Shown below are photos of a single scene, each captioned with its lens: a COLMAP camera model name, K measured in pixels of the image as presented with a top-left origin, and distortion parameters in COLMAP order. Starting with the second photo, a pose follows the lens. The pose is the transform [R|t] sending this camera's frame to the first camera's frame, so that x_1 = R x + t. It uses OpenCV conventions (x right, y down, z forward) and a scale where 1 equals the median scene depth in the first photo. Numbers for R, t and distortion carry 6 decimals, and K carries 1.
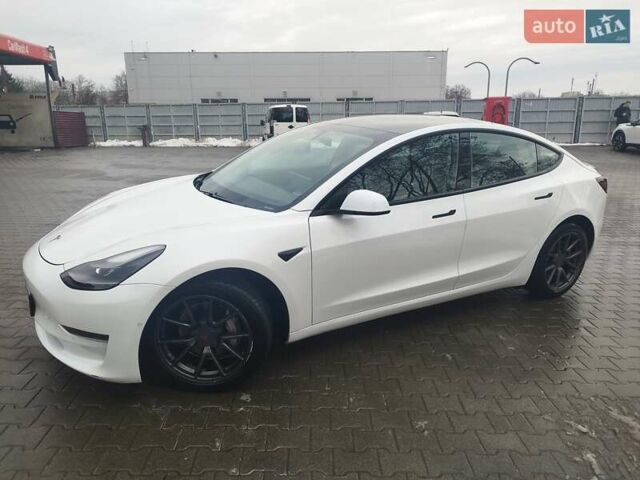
lens RADIAL K [[456.1, 0, 321.9], [0, 456.1, 238.2], [0, 0, 1]] dist [0.020392, -0.013442]
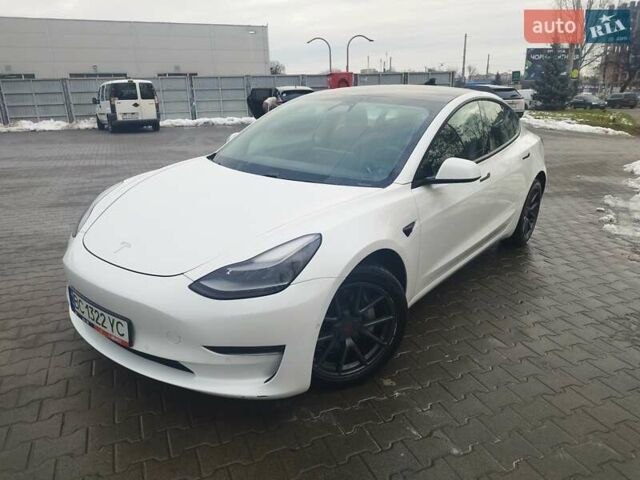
lens RADIAL K [[456.1, 0, 321.9], [0, 456.1, 238.2], [0, 0, 1]] dist [0.020392, -0.013442]
pose [[0.927086, -0.126722, 0.352779, -0.082589], [0.109966, 0.991659, 0.067230, -0.004345], [-0.358356, -0.023534, 0.933288, 0.022498]]
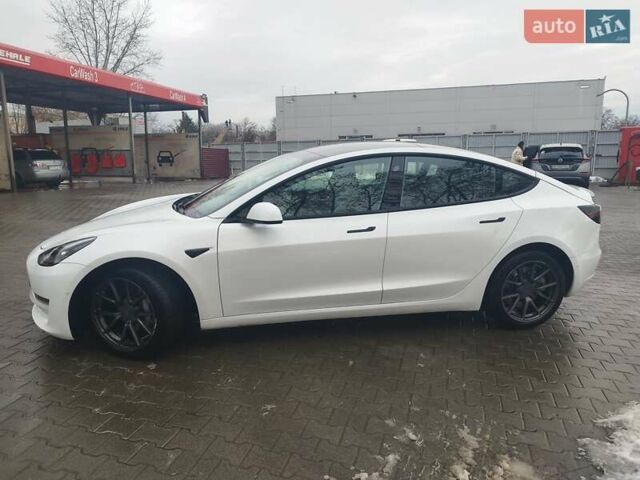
lens RADIAL K [[456.1, 0, 321.9], [0, 456.1, 238.2], [0, 0, 1]] dist [0.020392, -0.013442]
pose [[0.952401, 0.050381, -0.300655, 0.085957], [-0.072649, 0.995344, -0.063343, 0.007101], [0.296064, 0.082170, 0.951627, -0.008595]]
